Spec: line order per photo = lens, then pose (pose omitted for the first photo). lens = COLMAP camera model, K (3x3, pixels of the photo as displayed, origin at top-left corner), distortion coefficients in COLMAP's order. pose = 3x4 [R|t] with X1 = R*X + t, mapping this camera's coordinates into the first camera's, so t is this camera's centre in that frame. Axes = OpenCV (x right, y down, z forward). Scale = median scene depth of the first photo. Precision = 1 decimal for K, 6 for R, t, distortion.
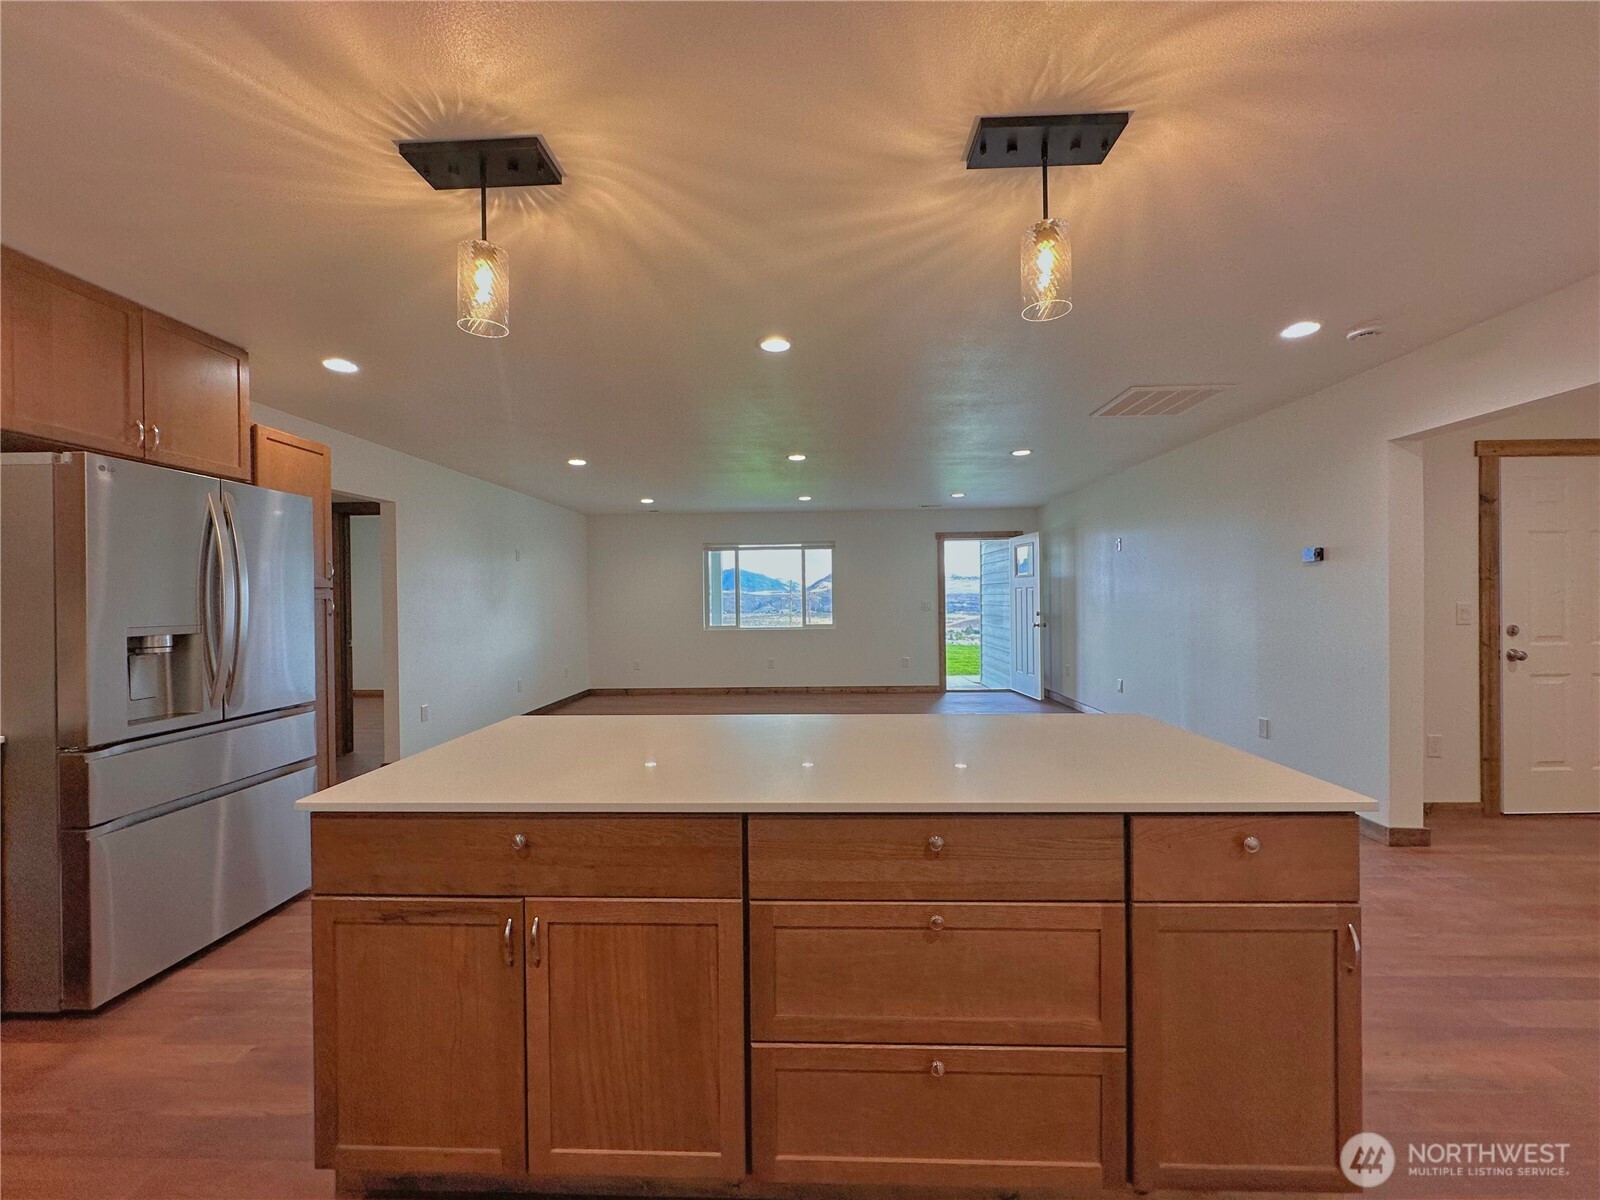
lens RADIAL K [[637.0, 0, 801.1], [0, 637.0, 596.9], [0, 0, 1]] dist [-0.002147, 0.000139]
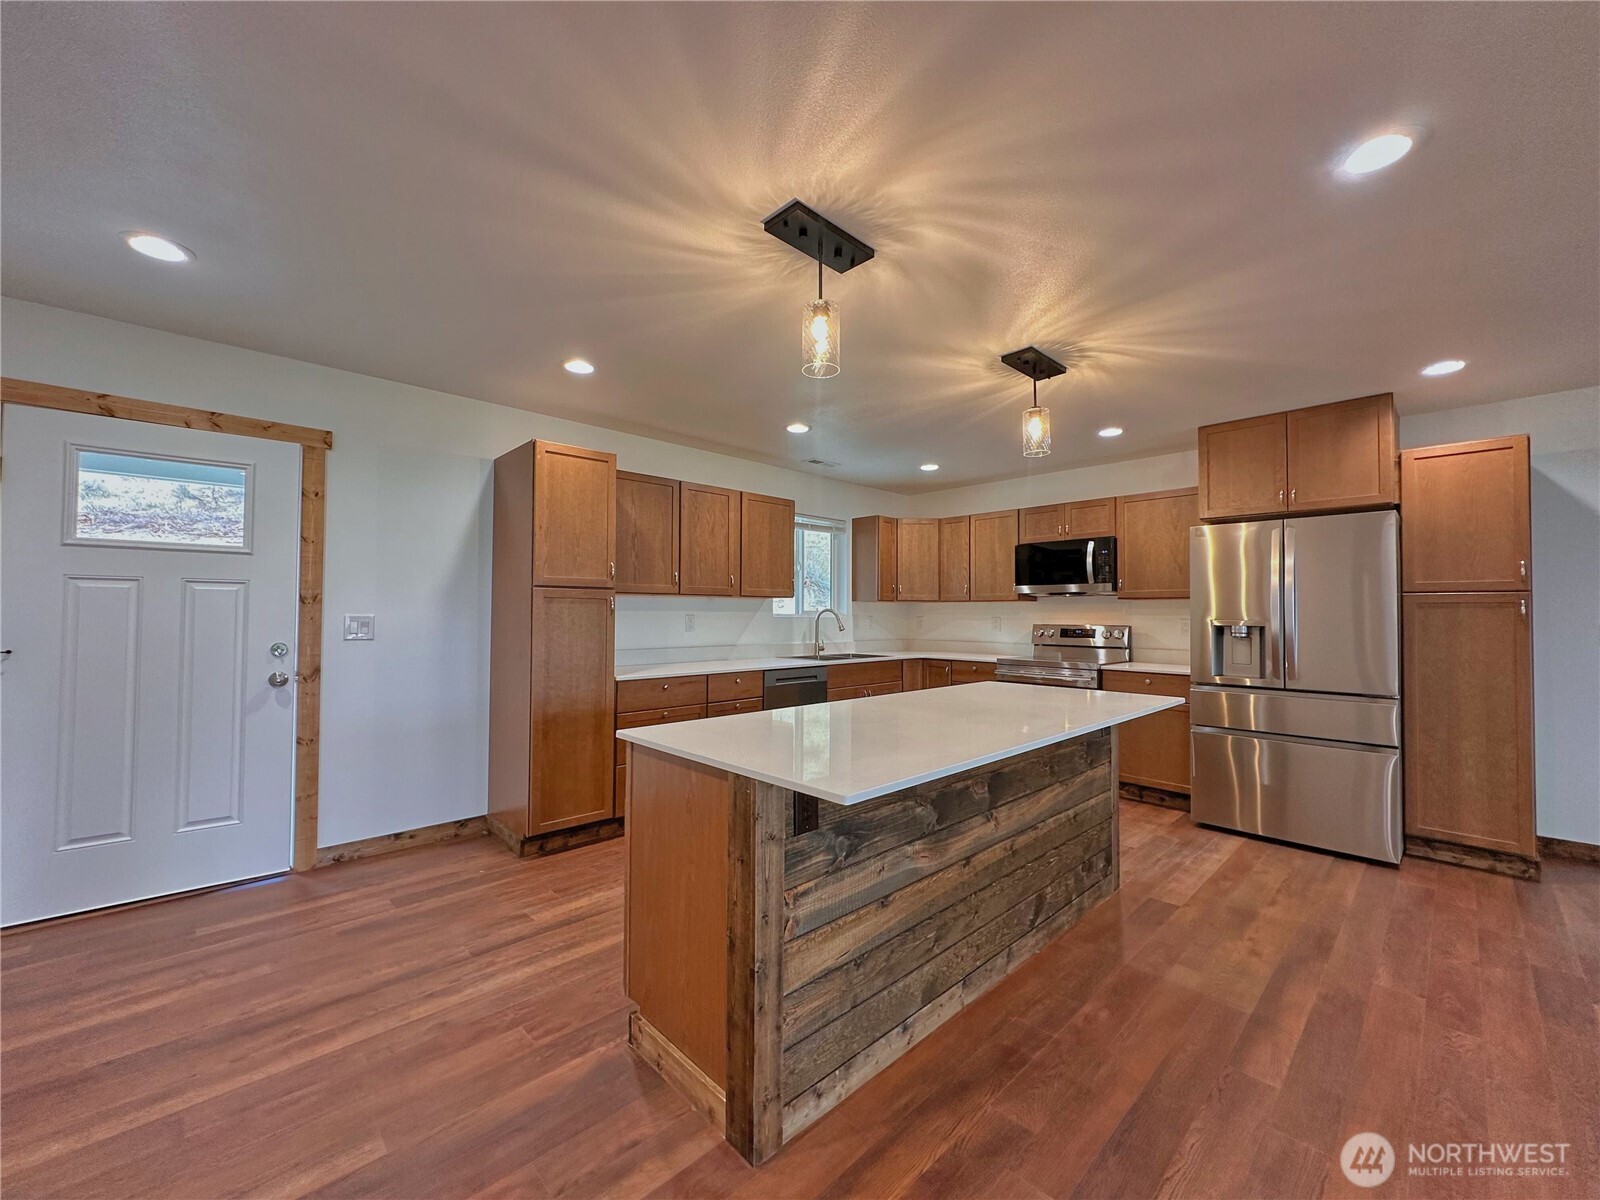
lens RADIAL K [[637.0, 0, 801.1], [0, 637.0, 596.9], [0, 0, 1]] dist [-0.002147, 0.000139]
pose [[-0.699806, -0.012083, -0.714231, 0.698290], [0.002367, 0.999812, -0.019234, 0.010891], [0.714329, -0.015150, -0.699646, 0.988995]]
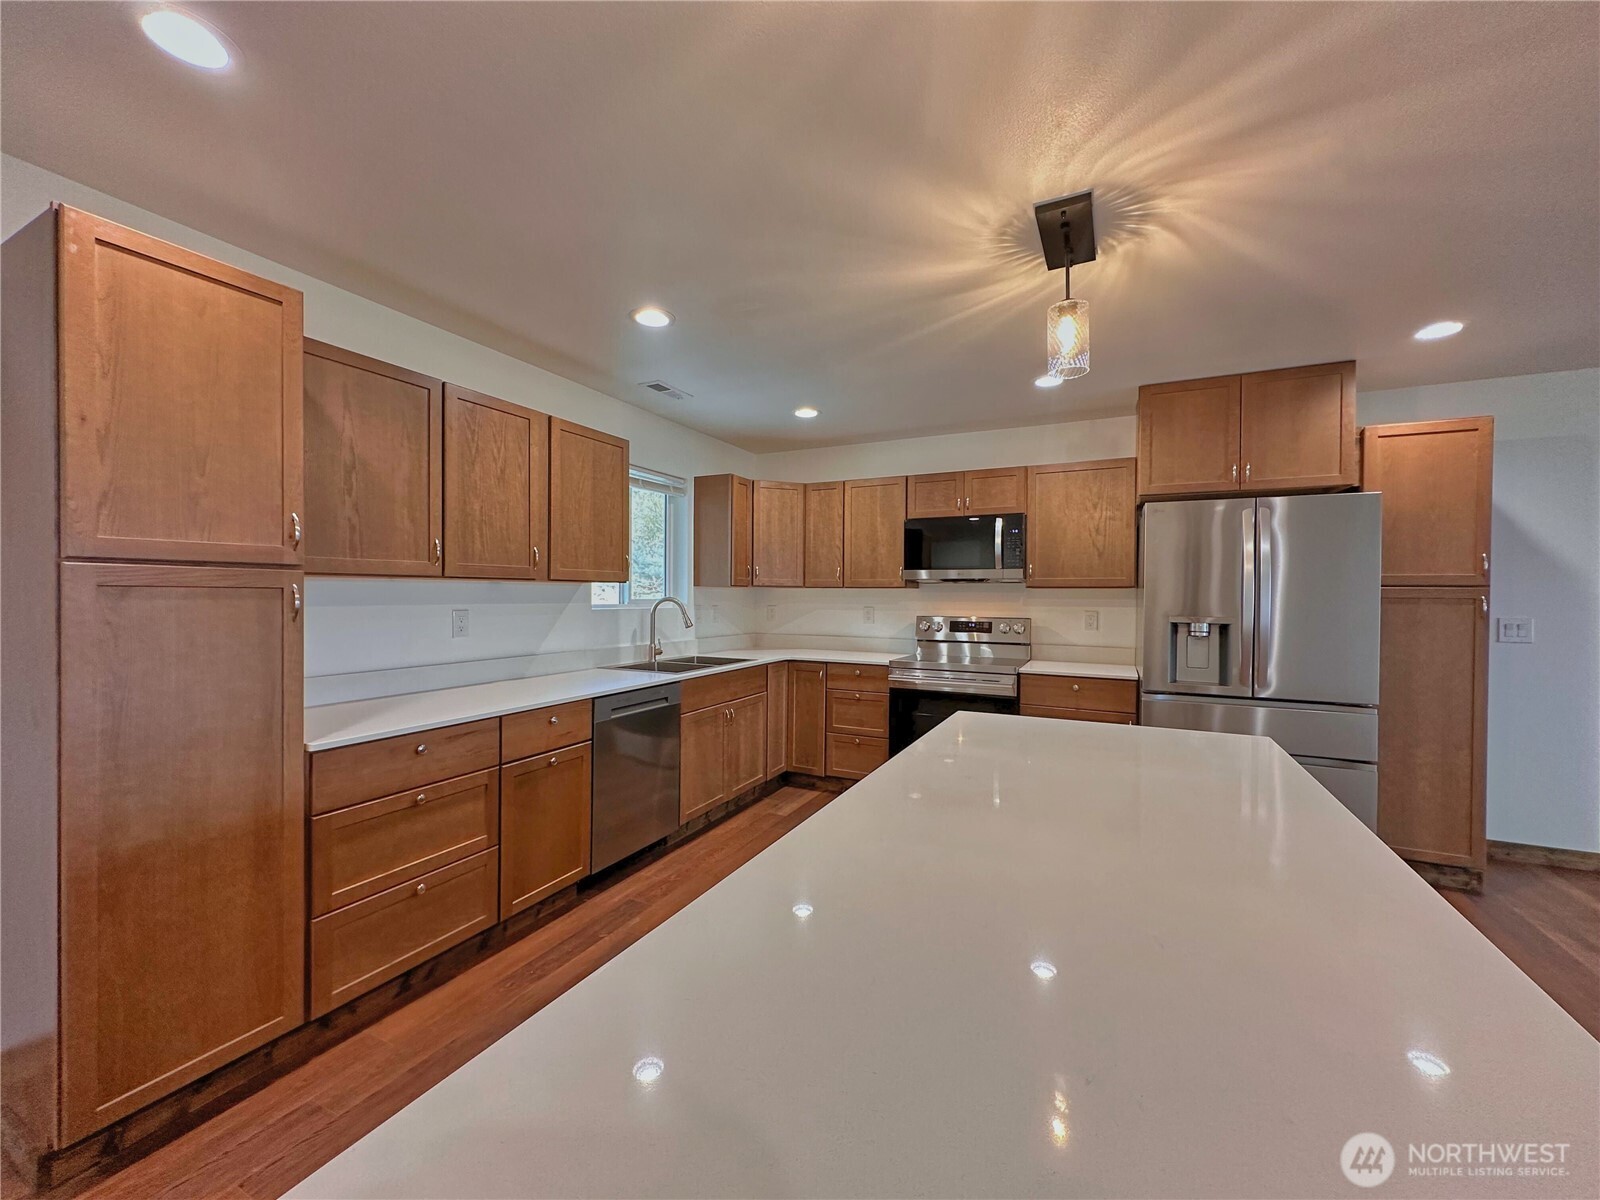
lens RADIAL K [[637.0, 0, 801.1], [0, 637.0, 596.9], [0, 0, 1]] dist [-0.002147, 0.000139]
pose [[-0.414081, 0.011573, -0.910166, 0.441523], [-0.002613, 0.999900, 0.013903, -0.009563], [0.910236, 0.008135, -0.414010, 0.578259]]
